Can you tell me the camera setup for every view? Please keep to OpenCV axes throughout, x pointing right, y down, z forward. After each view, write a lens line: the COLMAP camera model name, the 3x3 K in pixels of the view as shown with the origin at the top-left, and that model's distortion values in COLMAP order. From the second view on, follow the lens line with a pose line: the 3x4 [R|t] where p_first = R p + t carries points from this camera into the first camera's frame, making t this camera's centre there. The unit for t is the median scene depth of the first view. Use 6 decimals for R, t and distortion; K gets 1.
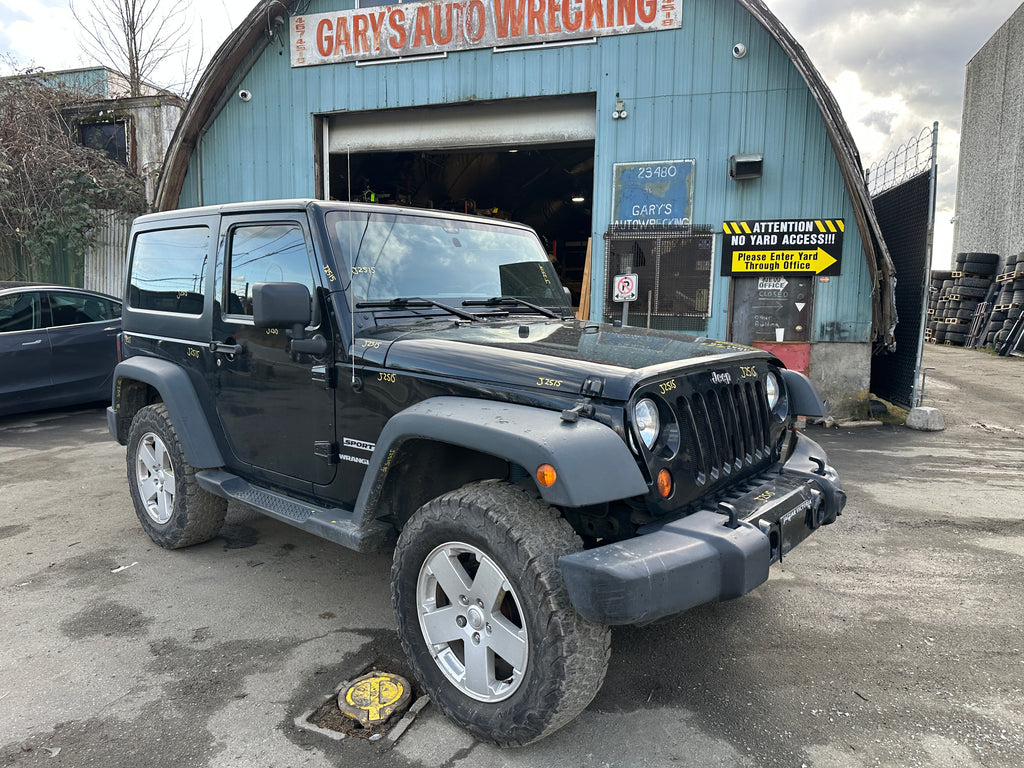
lens RADIAL K [[719.9, 0, 512.6], [0, 719.9, 388.9], [0, 0, 1]] dist [0.023871, -0.028229]
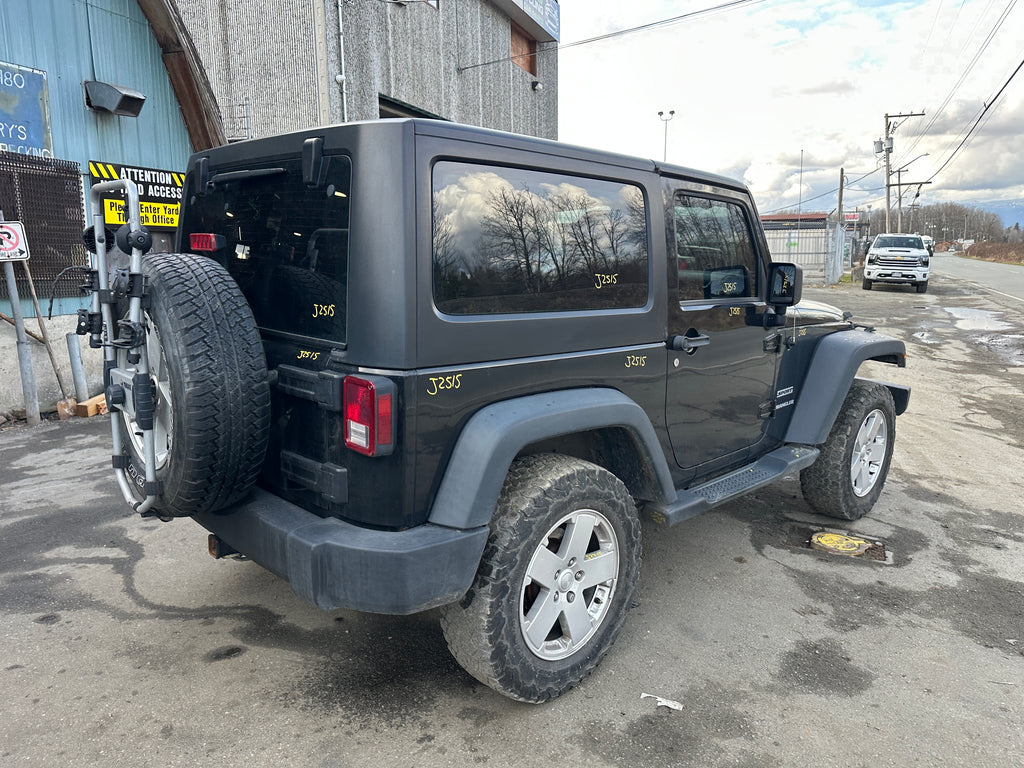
lens RADIAL K [[719.9, 0, 519.1], [0, 719.9, 375.0], [0, 0, 1]] dist [0.023871, -0.028229]
pose [[0.061891, -0.177217, 0.982224, -0.530697], [0.116737, 0.978641, 0.169215, -0.078642], [-0.991233, 0.104189, 0.081257, 0.487740]]
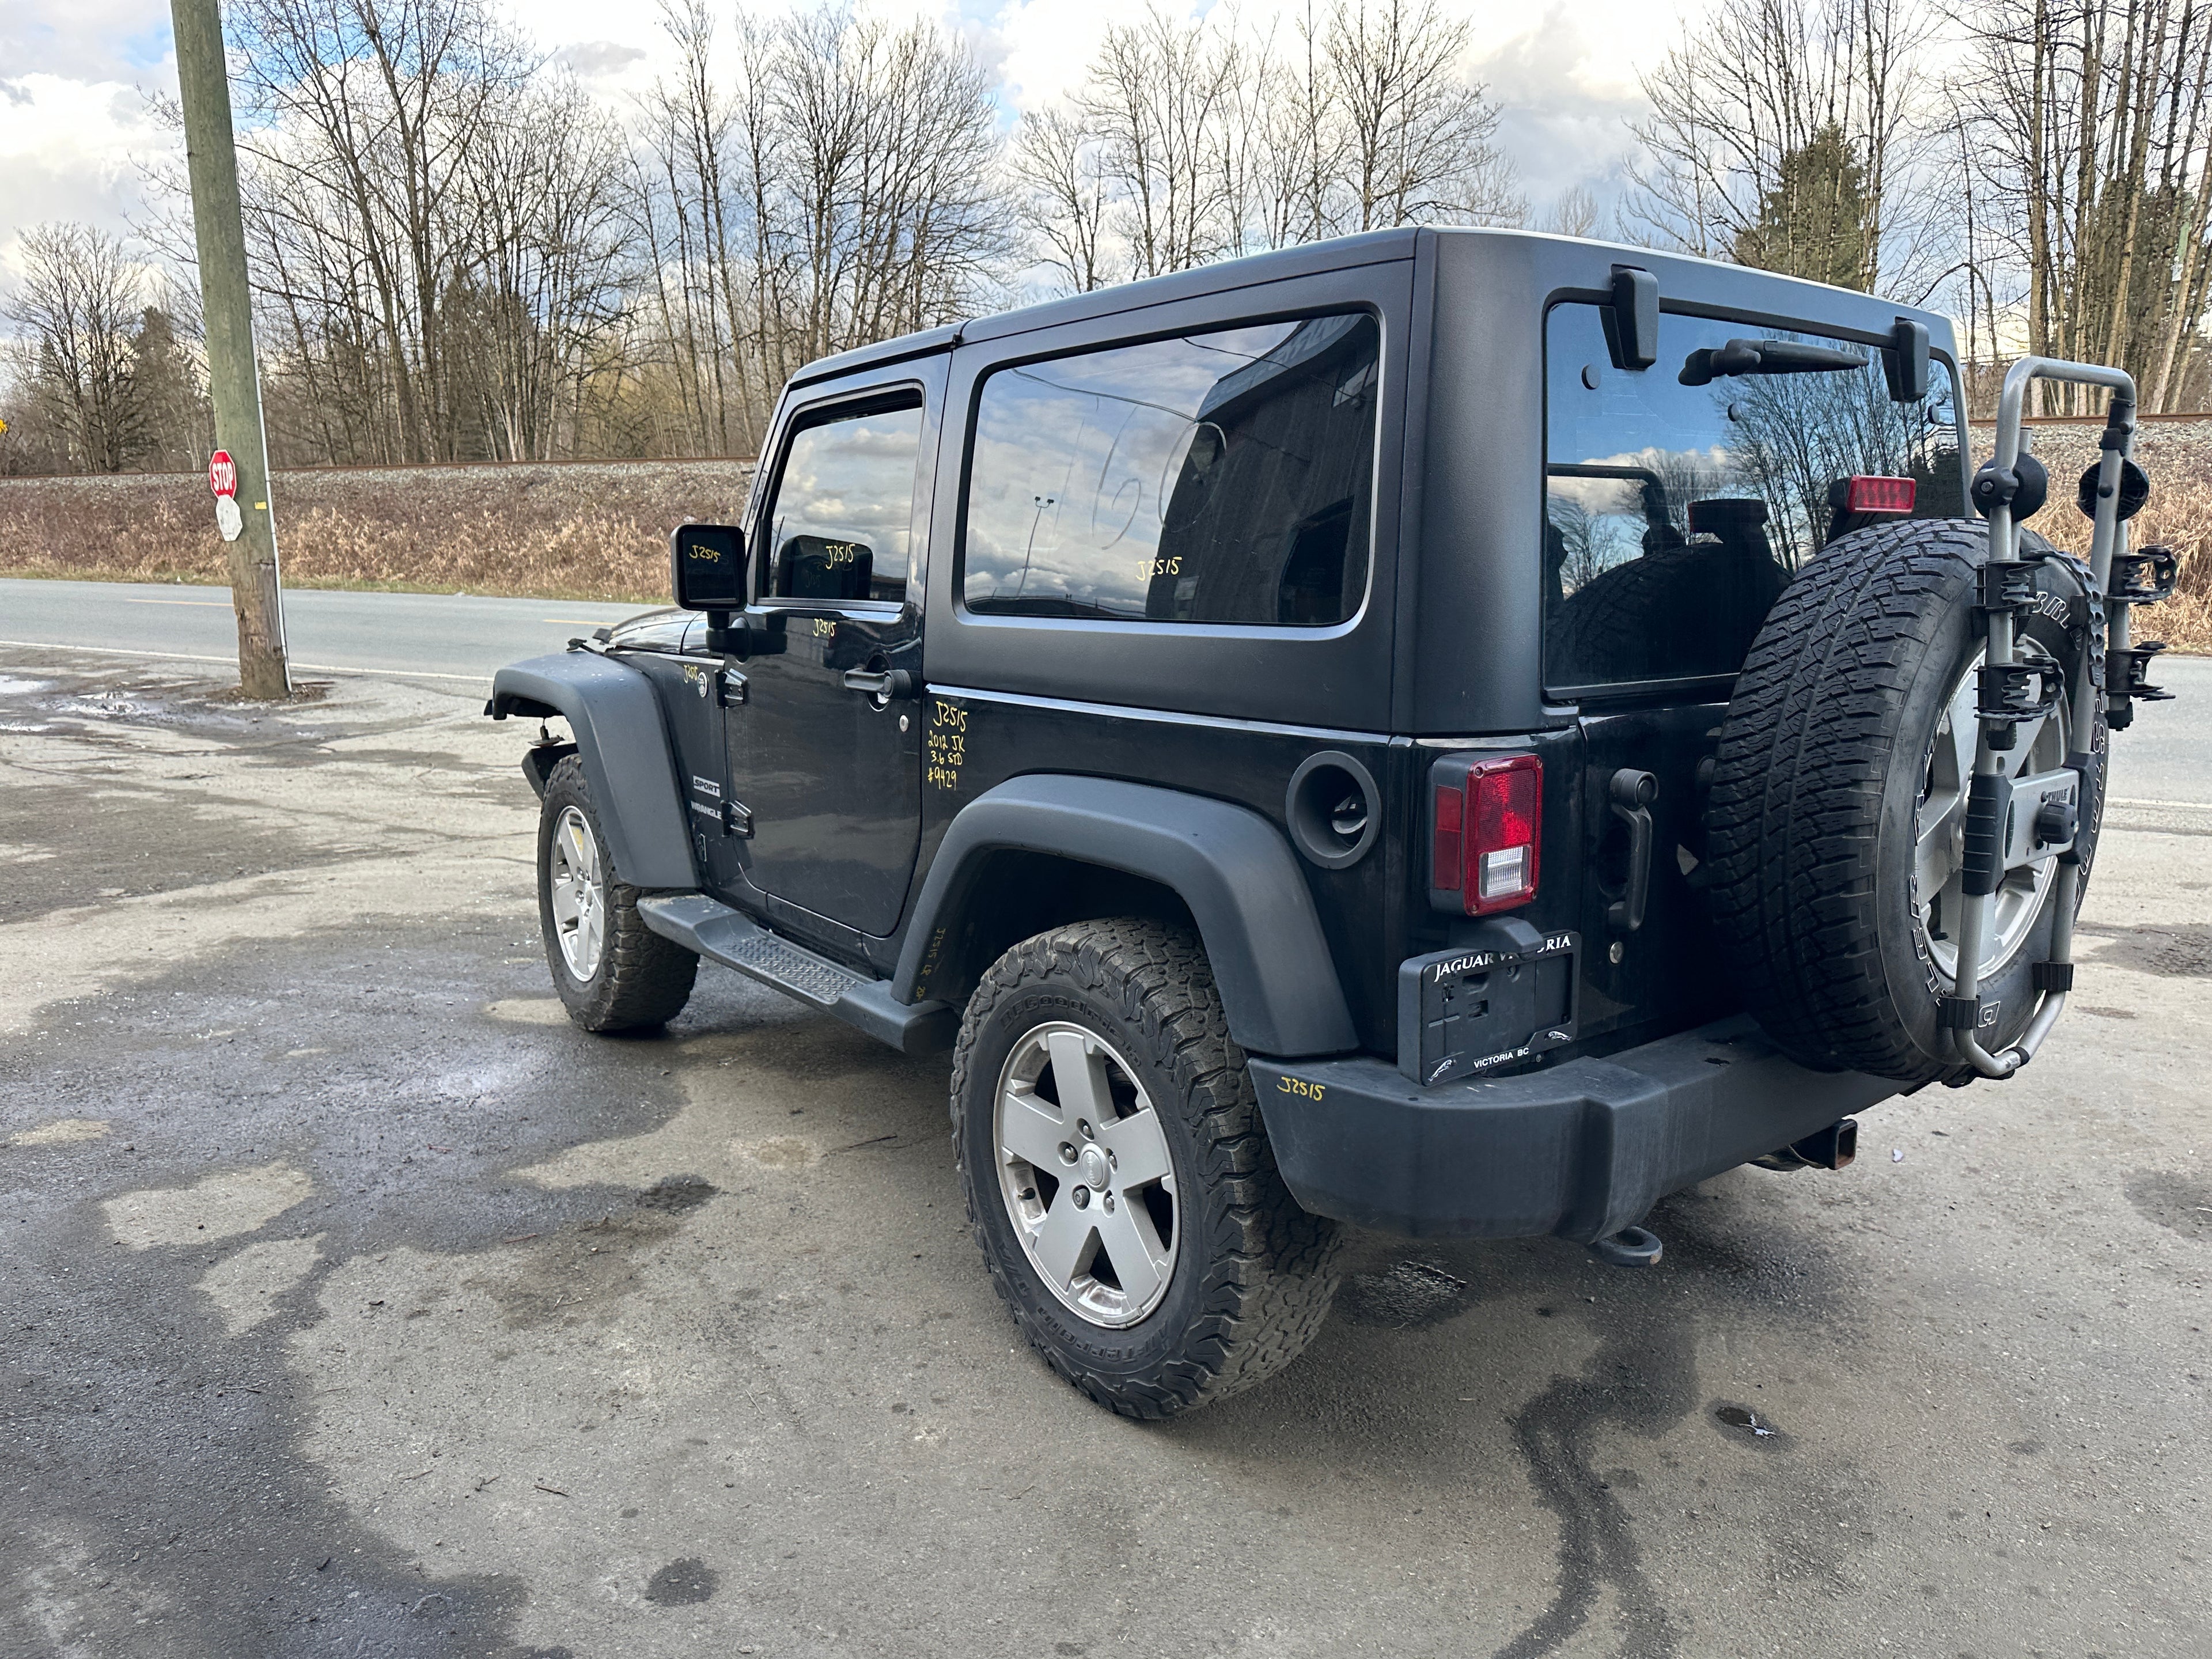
lens RADIAL K [[1555.0, 0, 1102.2], [0, 1555.0, 833.3], [0, 0, 1]] dist [0.023871, -0.028229]
pose [[-0.986353, -0.035942, 0.160671, -0.149128], [0.017260, 0.947930, 0.318010, -0.131517], [-0.163735, 0.316443, -0.934374, 0.947118]]
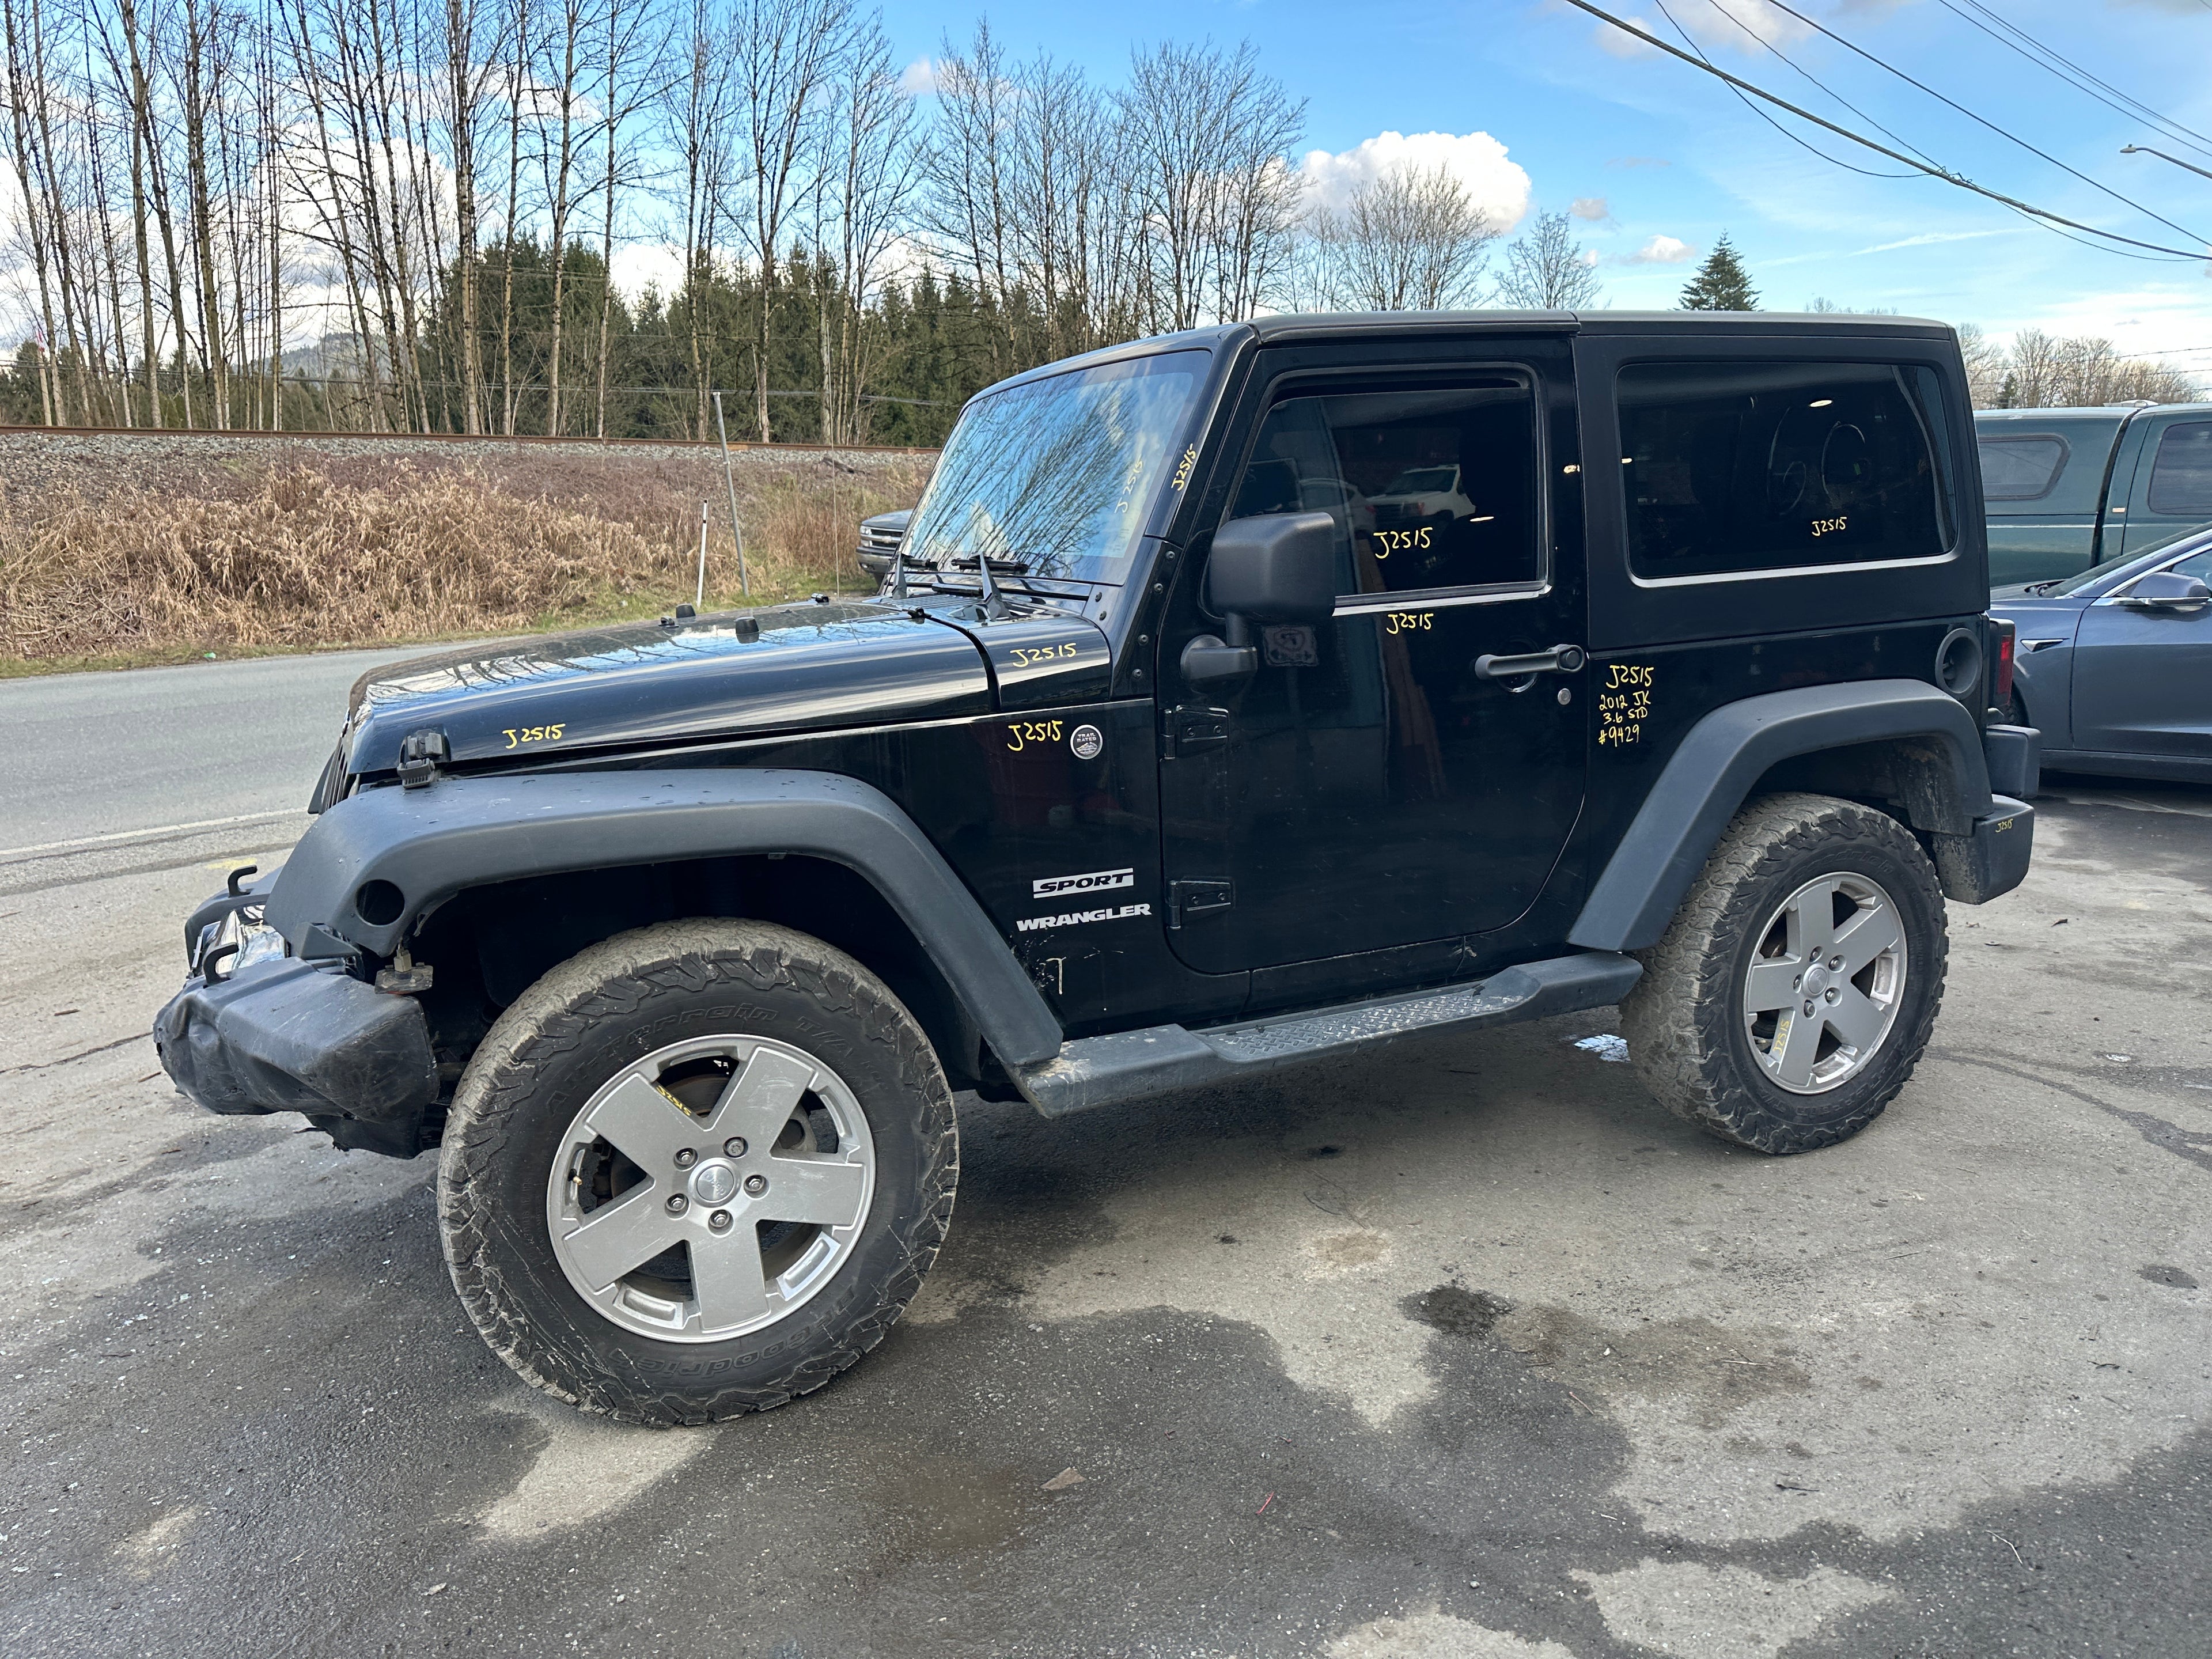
lens RADIAL K [[1555.0, 0, 1128.3], [0, 1555.0, 830.1], [0, 0, 1]] dist [0.023871, -0.028229]
pose [[-0.378755, 0.187436, -0.906318, 0.365435], [-0.098868, 0.965479, 0.240988, -0.087840], [0.920201, 0.180881, -0.347149, 0.631042]]
